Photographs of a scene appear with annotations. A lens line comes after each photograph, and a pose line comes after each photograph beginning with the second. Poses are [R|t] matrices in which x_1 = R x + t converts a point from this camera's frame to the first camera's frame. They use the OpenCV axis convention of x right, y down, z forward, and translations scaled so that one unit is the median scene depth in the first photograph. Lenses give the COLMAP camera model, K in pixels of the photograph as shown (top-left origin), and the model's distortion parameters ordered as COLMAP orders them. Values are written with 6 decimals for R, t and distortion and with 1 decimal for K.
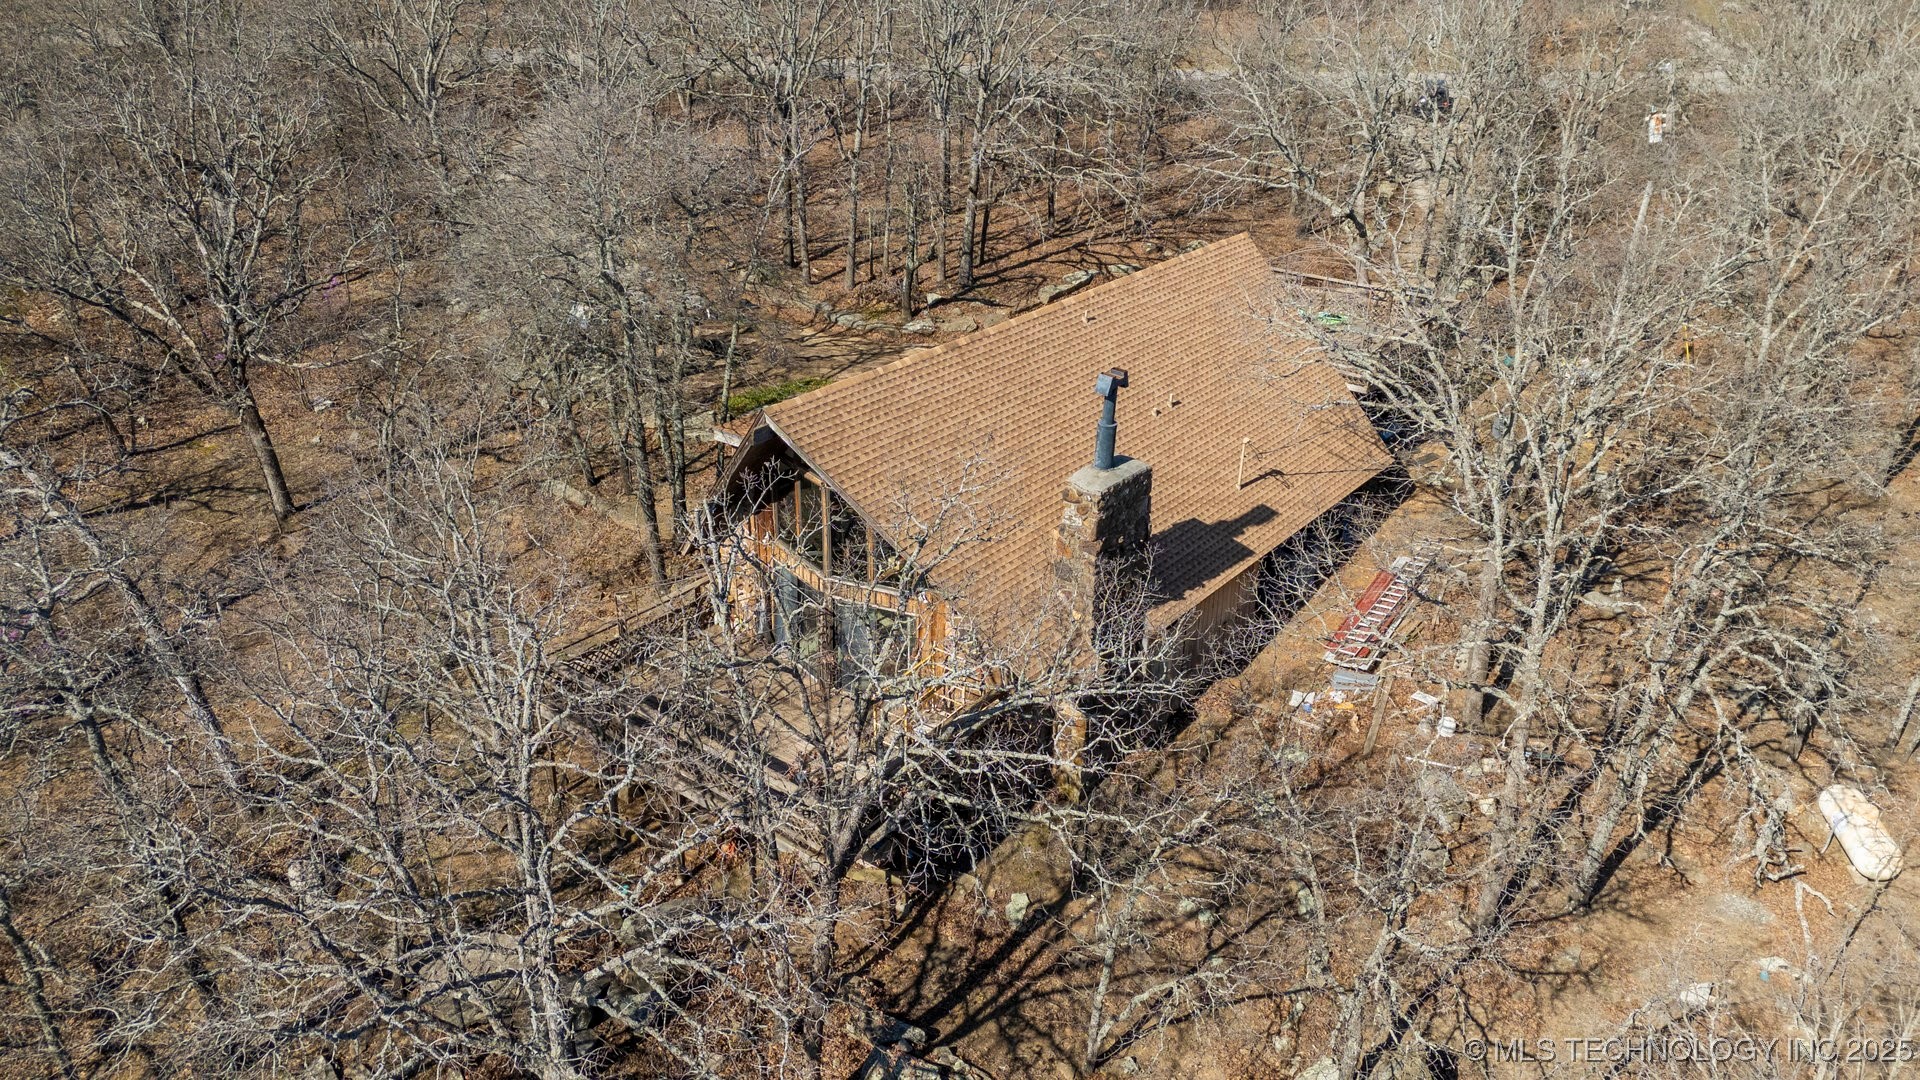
lens RADIAL K [[1401.6, 0, 957.9], [0, 1401.6, 538.9], [0, 0, 1]] dist [0.029842, -0.032039]
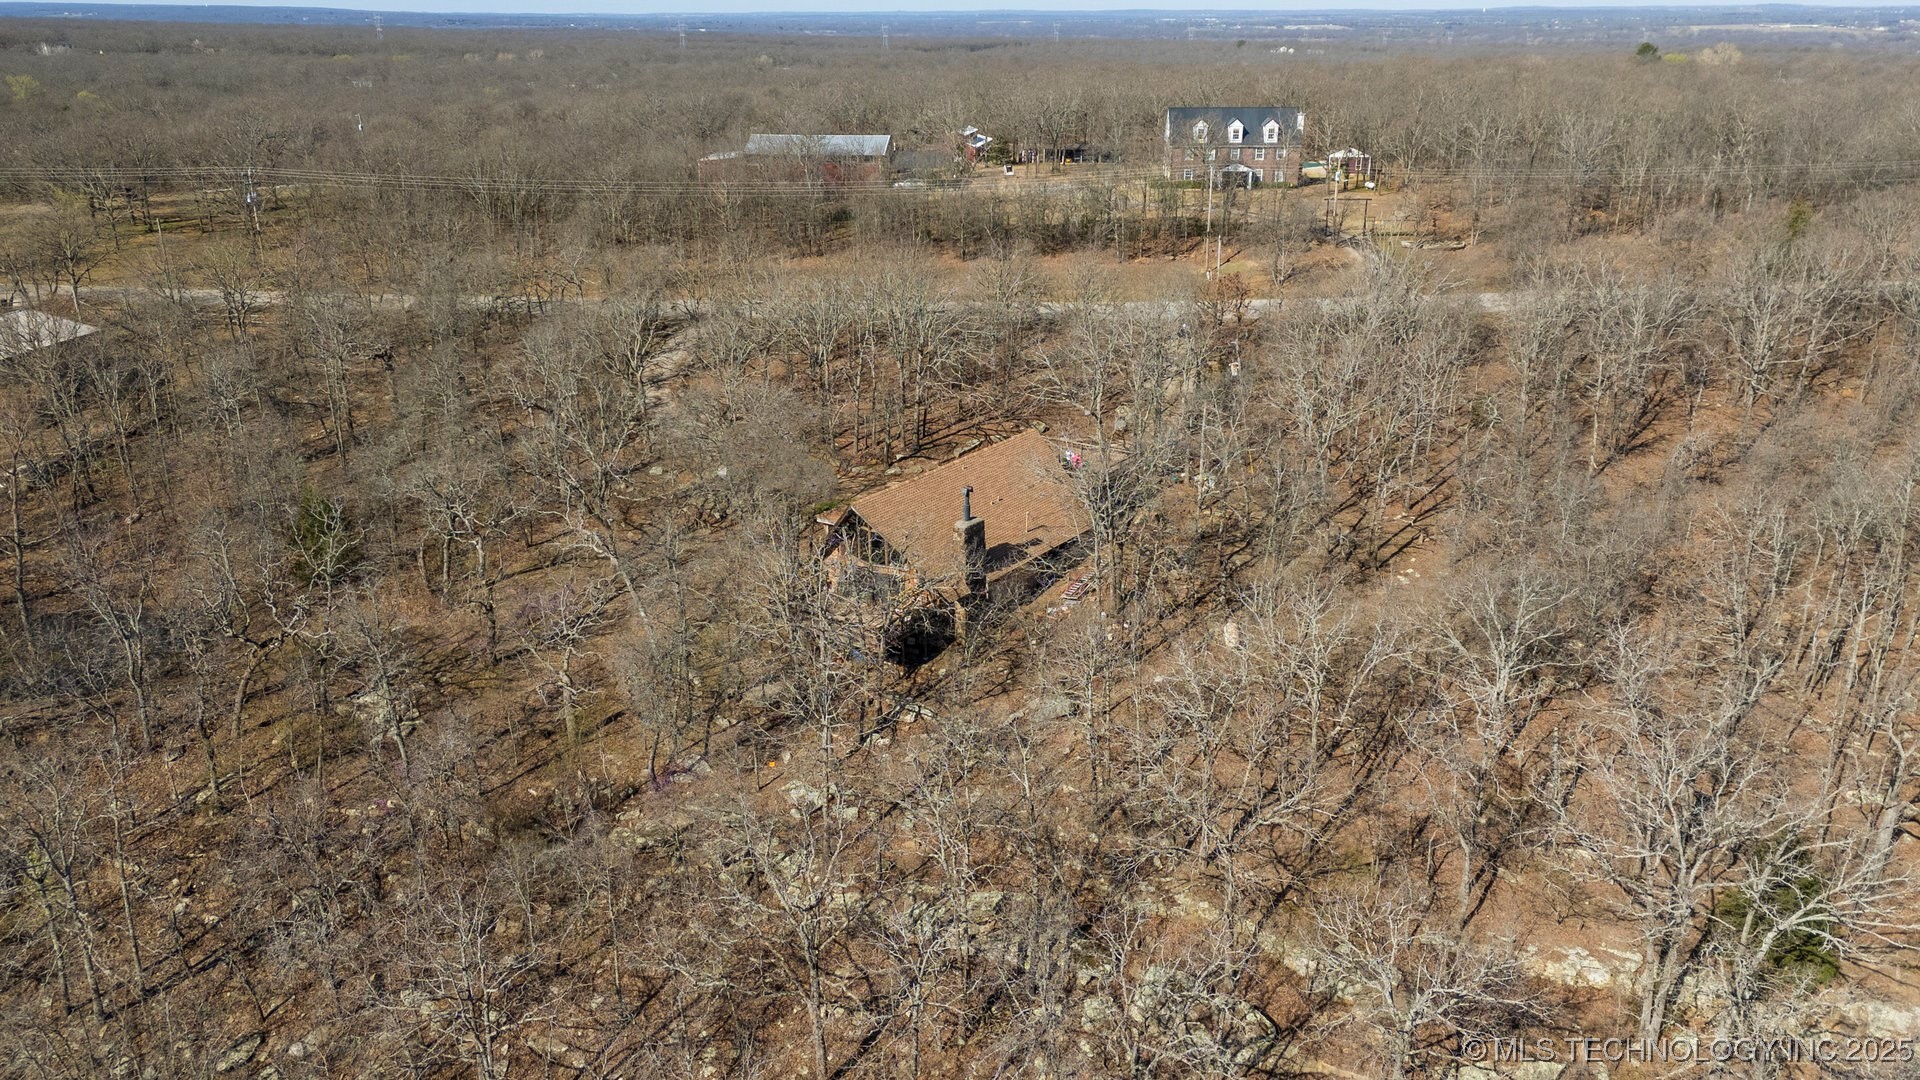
lens RADIAL K [[1401.6, 0, 960.8], [0, 1401.6, 542.3], [0, 0, 1]] dist [0.029842, -0.032039]
pose [[0.998713, -0.036482, 0.035221, -0.008675], [0.039579, 0.995002, -0.091680, 0.202172], [-0.031701, 0.092956, 0.995165, -1.459028]]
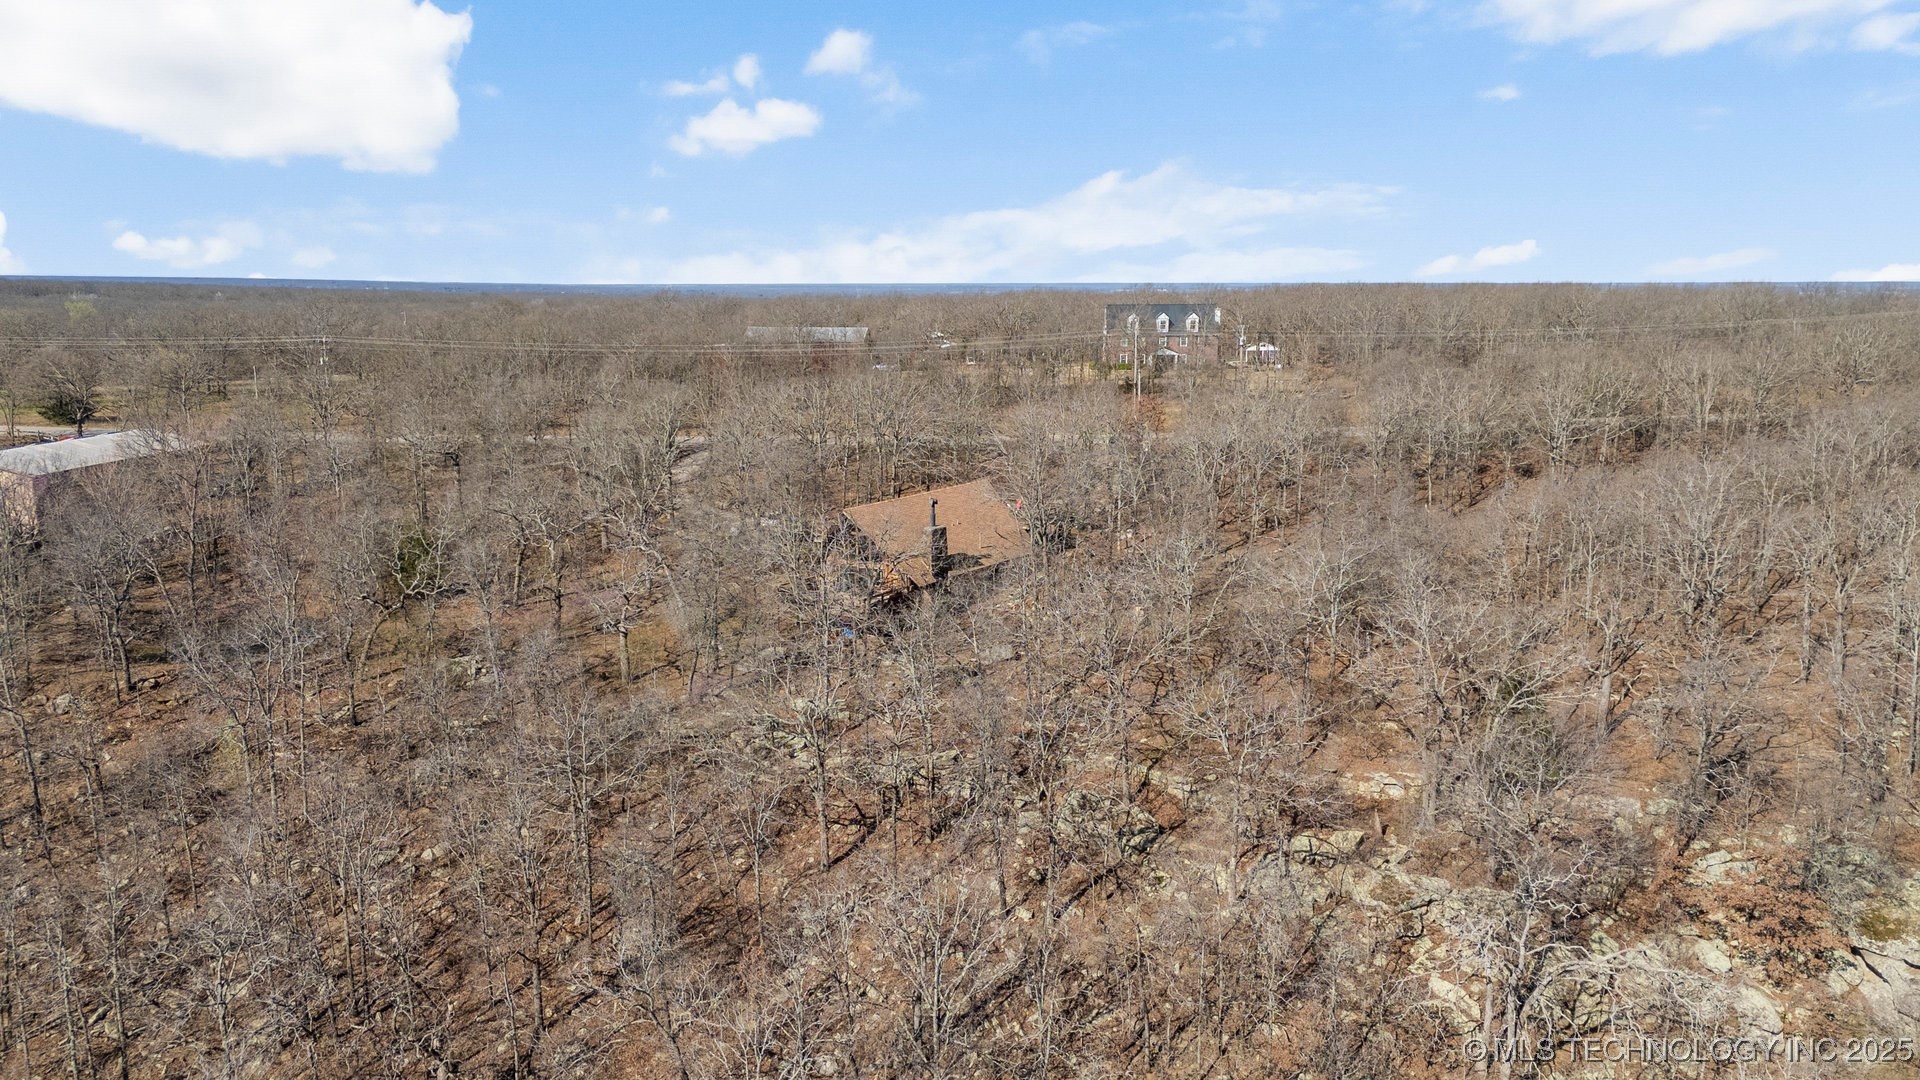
lens RADIAL K [[1401.6, 0, 954.7], [0, 1401.6, 536.7], [0, 0, 1]] dist [0.029842, -0.032039]
pose [[0.997850, -0.027049, 0.059690, -0.048992], [0.042367, 0.961165, -0.272703, 0.784913], [-0.049996, 0.274645, 0.960245, -2.029976]]
